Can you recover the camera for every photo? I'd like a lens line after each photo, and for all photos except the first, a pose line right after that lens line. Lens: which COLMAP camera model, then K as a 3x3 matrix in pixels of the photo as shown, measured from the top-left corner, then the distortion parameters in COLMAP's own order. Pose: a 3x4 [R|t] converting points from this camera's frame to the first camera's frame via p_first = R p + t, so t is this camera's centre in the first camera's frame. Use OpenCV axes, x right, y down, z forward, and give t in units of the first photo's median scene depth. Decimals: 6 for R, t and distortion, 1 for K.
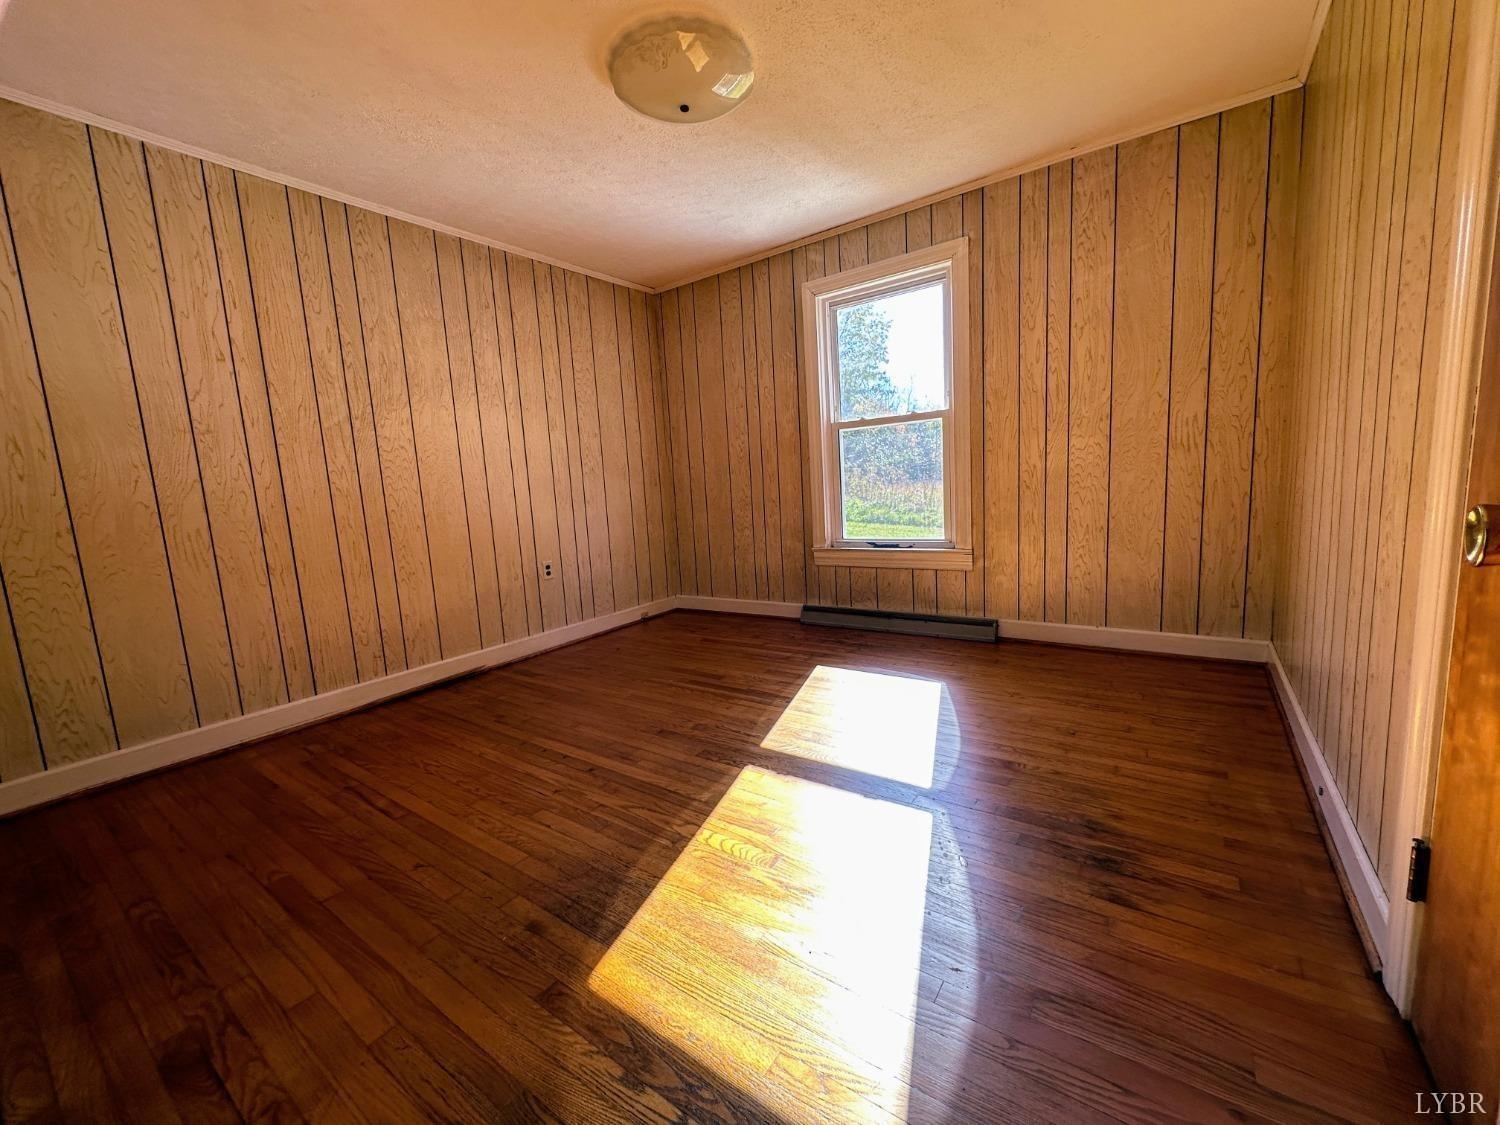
lens RADIAL K [[597.7, 0, 750.0], [0, 597.7, 562.5], [0, 0, 1]] dist [-0.002541, 0.000179]
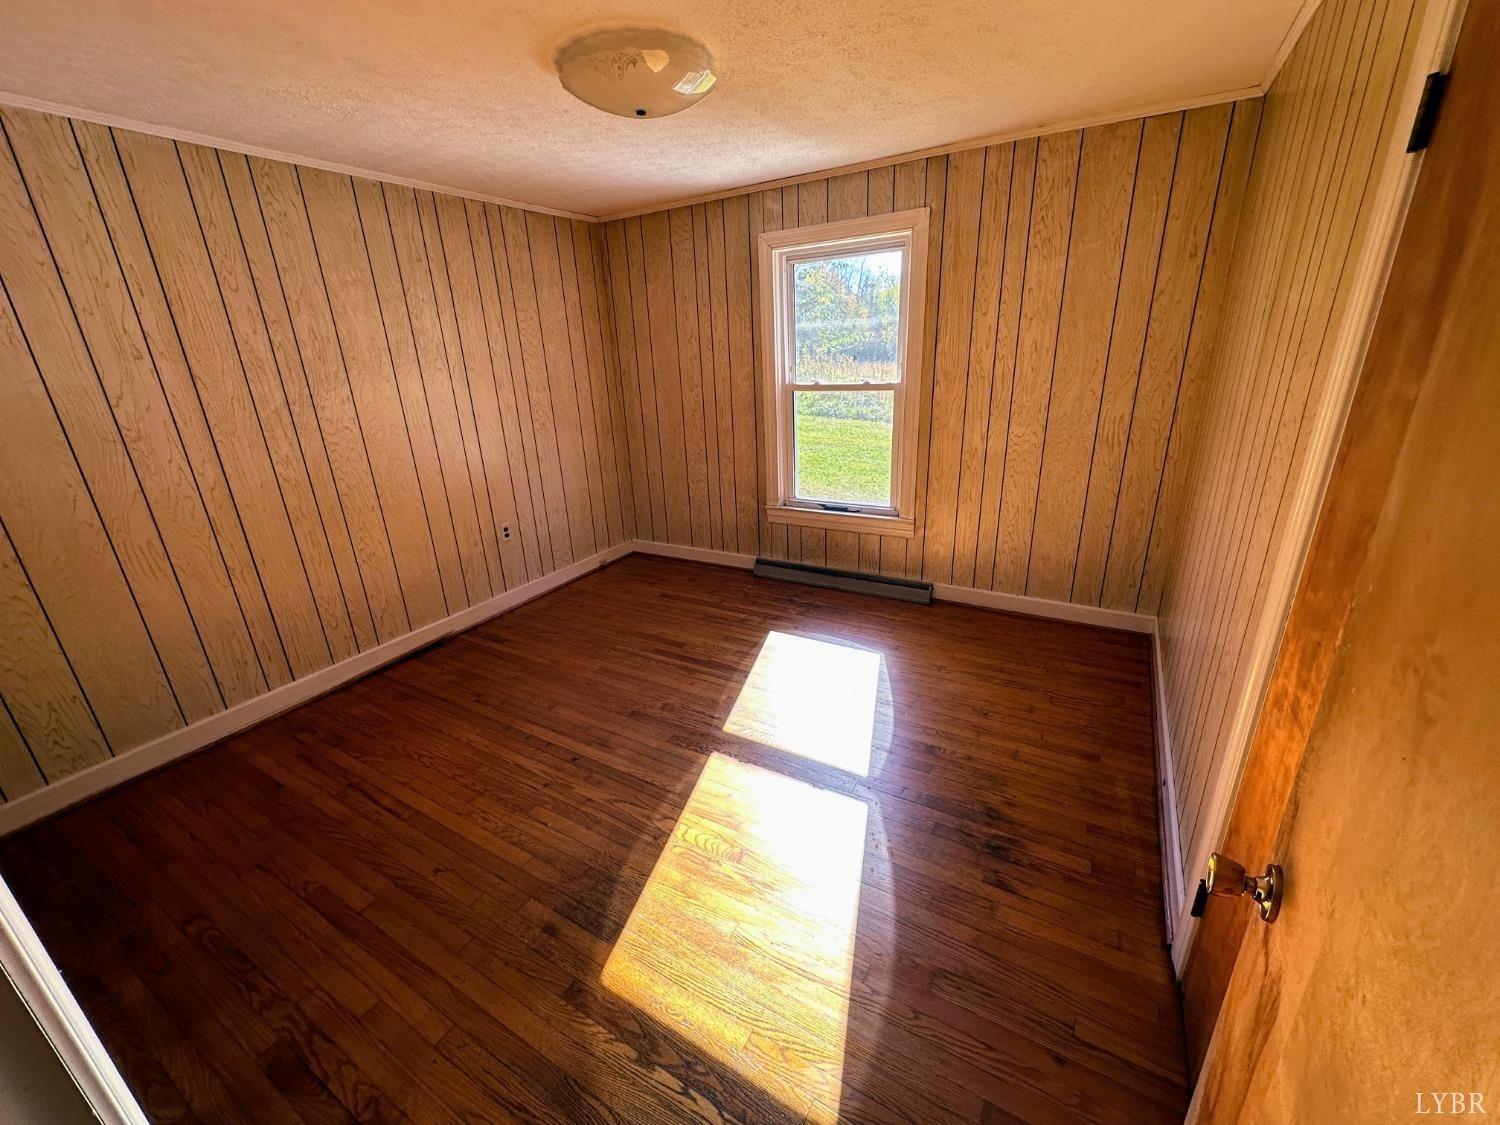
lens RADIAL K [[597.7, 0, 750.0], [0, 597.7, 562.5], [0, 0, 1]] dist [-0.002541, 0.000179]
pose [[0.995944, -0.012453, 0.089112, -0.026074], [-0.005857, 0.979303, 0.202317, -0.212853], [-0.089787, -0.202018, 0.975257, -0.050657]]
